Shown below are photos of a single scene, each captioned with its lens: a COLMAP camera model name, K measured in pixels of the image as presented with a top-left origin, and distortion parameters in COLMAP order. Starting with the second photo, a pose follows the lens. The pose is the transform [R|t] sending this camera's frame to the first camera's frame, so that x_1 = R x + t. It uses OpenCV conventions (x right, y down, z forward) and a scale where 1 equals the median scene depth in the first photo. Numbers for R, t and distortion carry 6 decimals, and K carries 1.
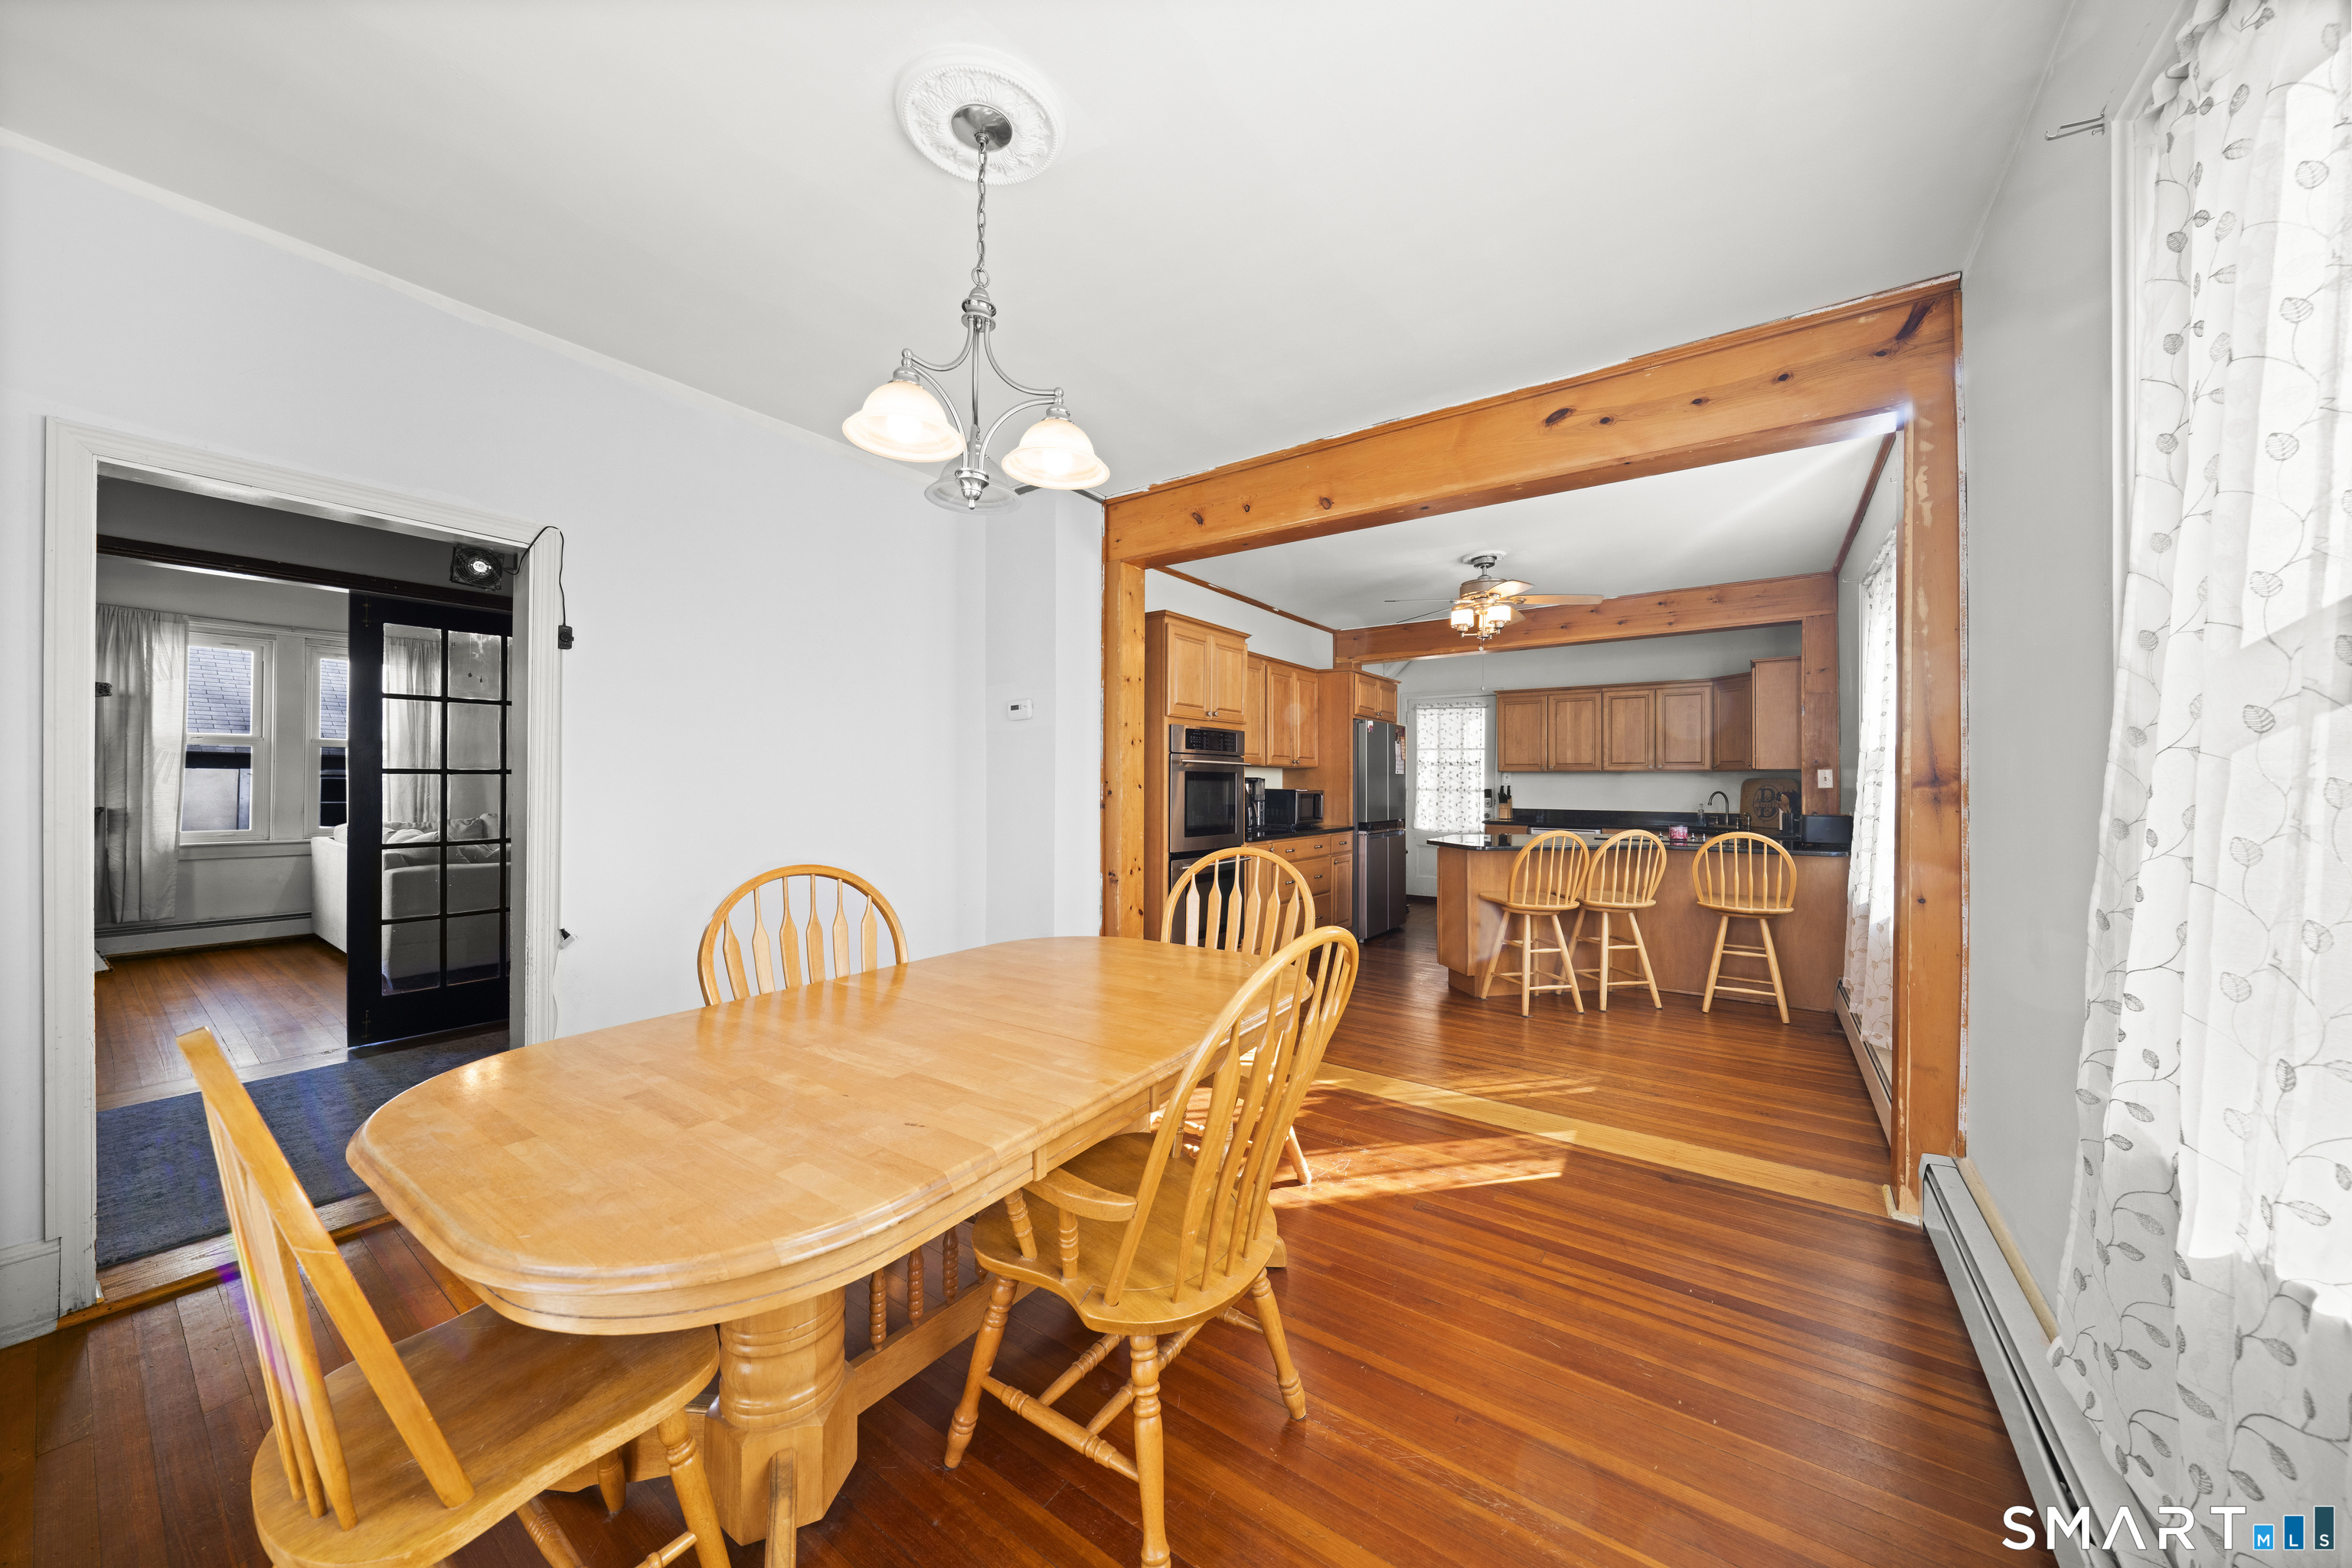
lens RADIAL K [[814.4, 0, 1168.3], [0, 814.4, 777.5], [0, 0, 1]] dist [-0.000986, -0.000026]
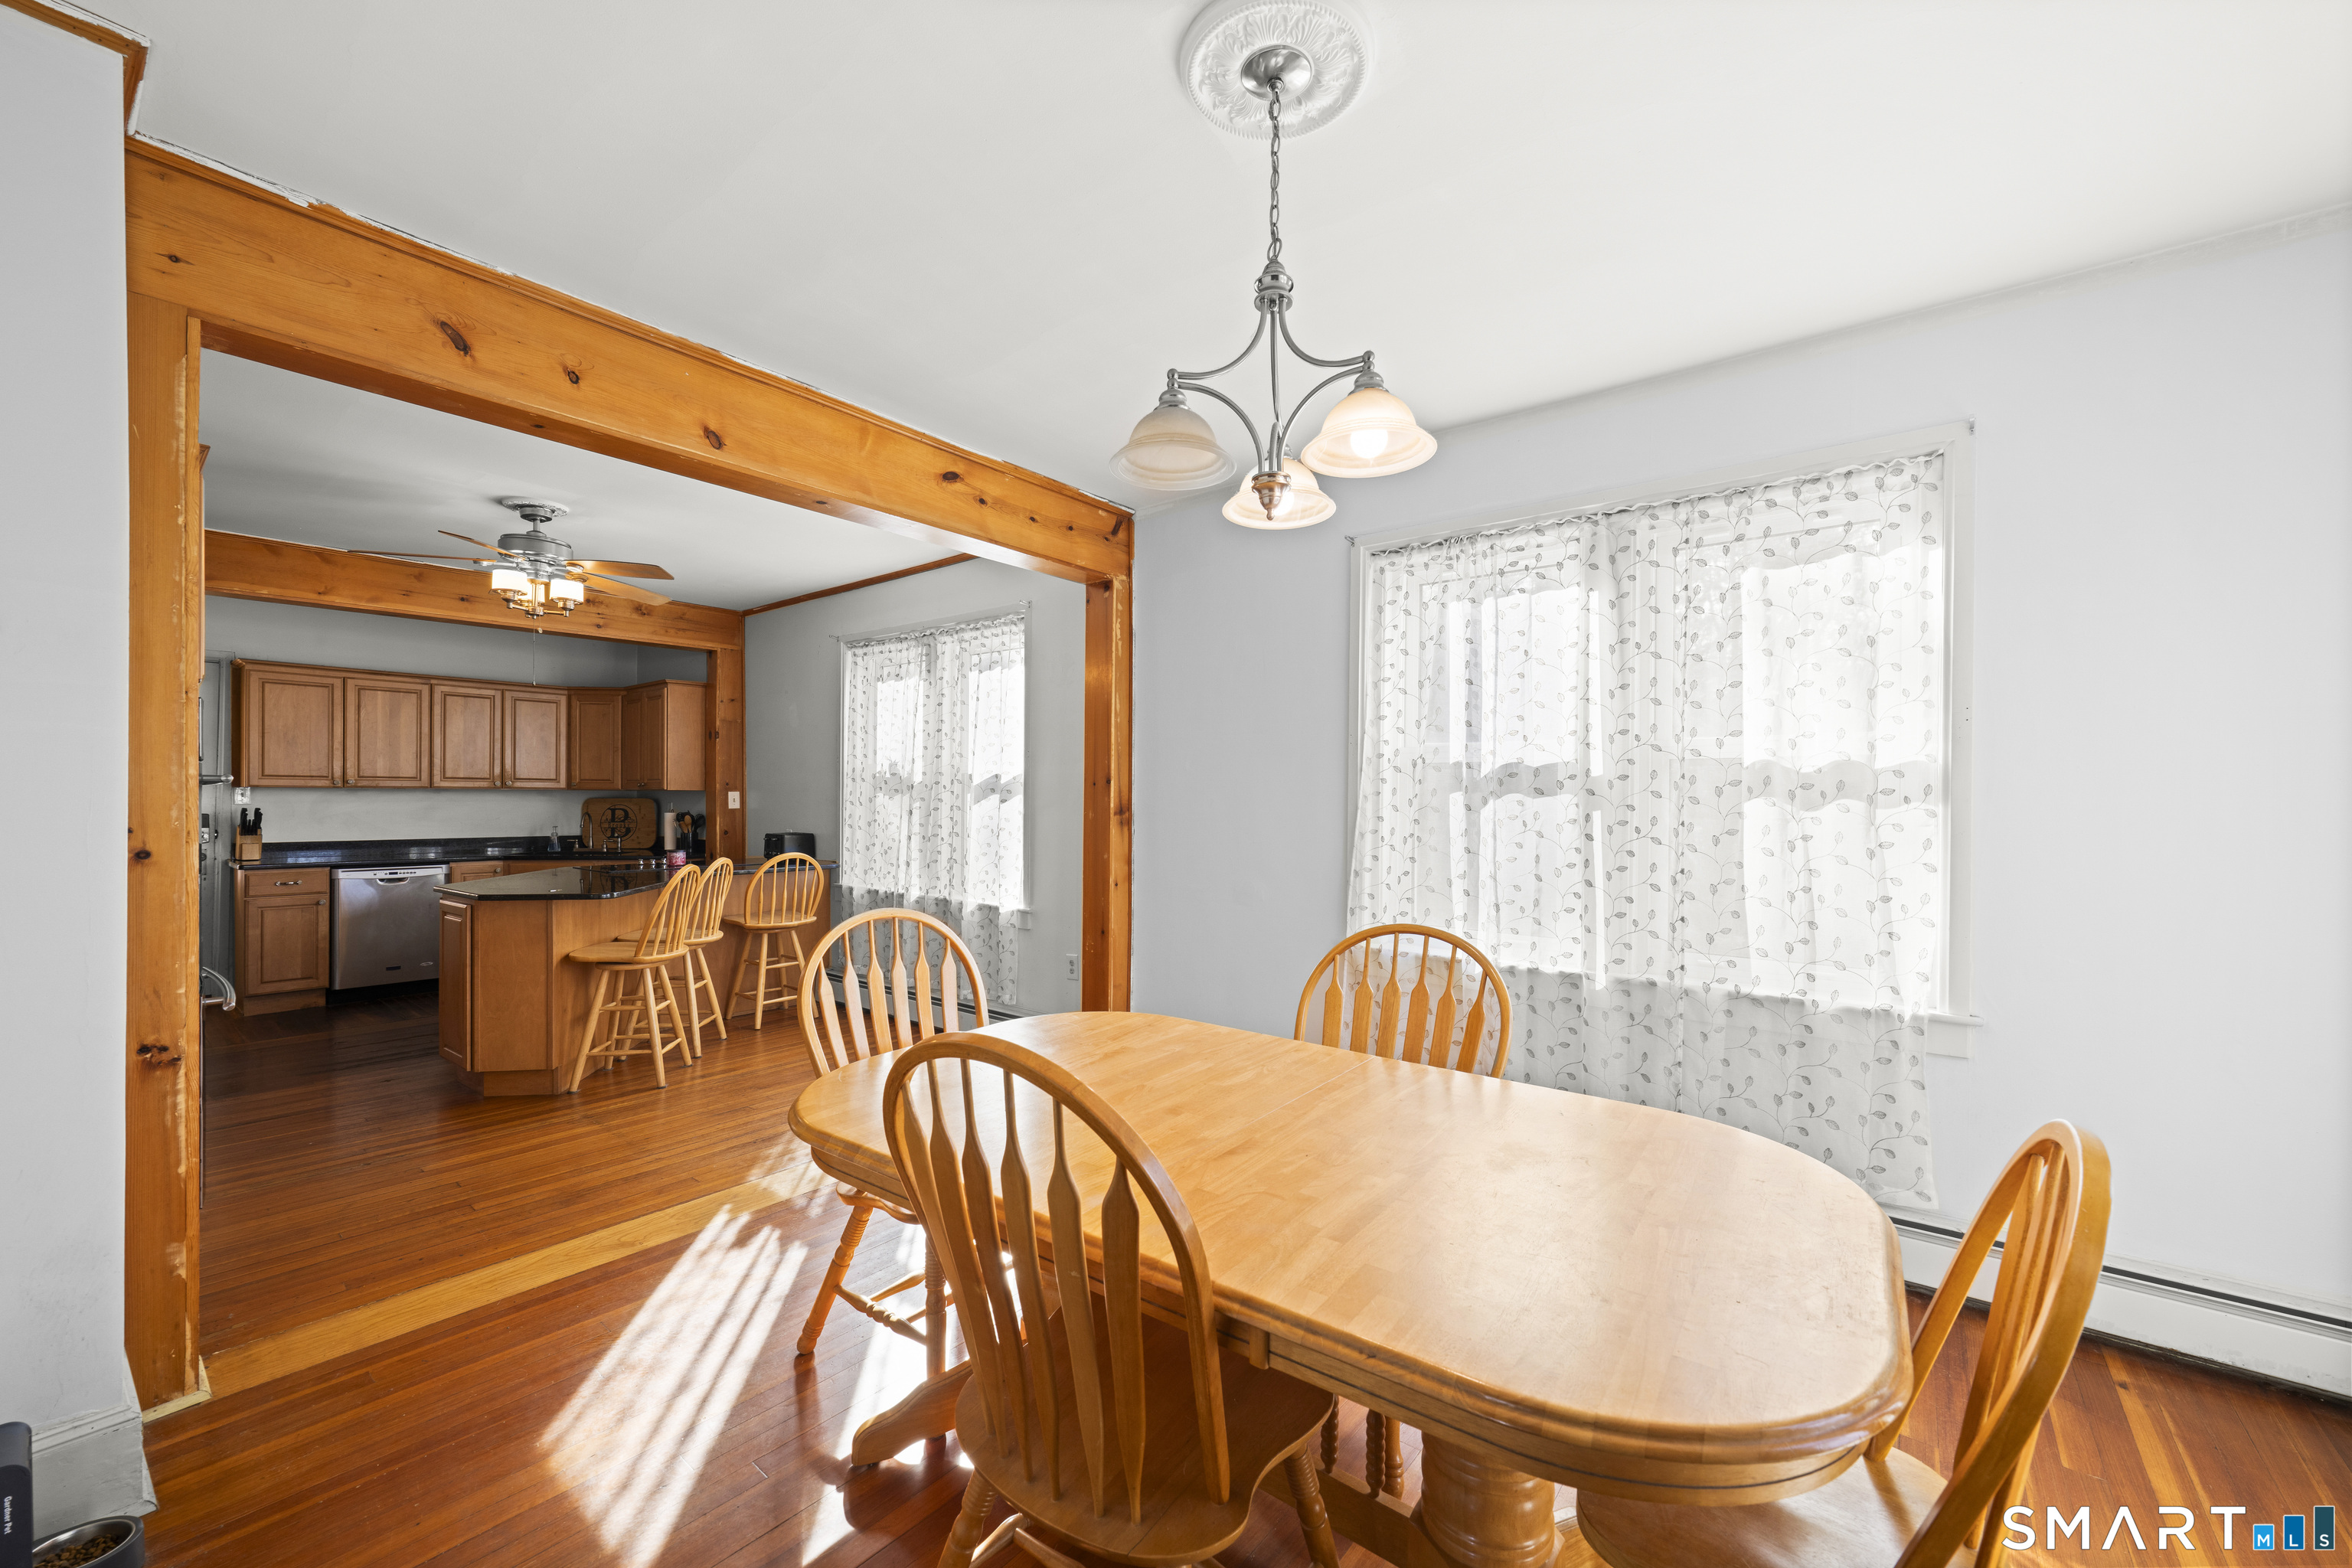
lens RADIAL K [[922.1, 0, 1170.6], [0, 922.1, 798.5], [0, 0, 1]] dist [-0.000536, 0.000000]
pose [[0.041507, -0.006824, 0.999115, -0.480611], [-0.011015, 0.999913, 0.007287, -0.018177], [-0.999078, -0.011307, 0.041428, 0.425587]]
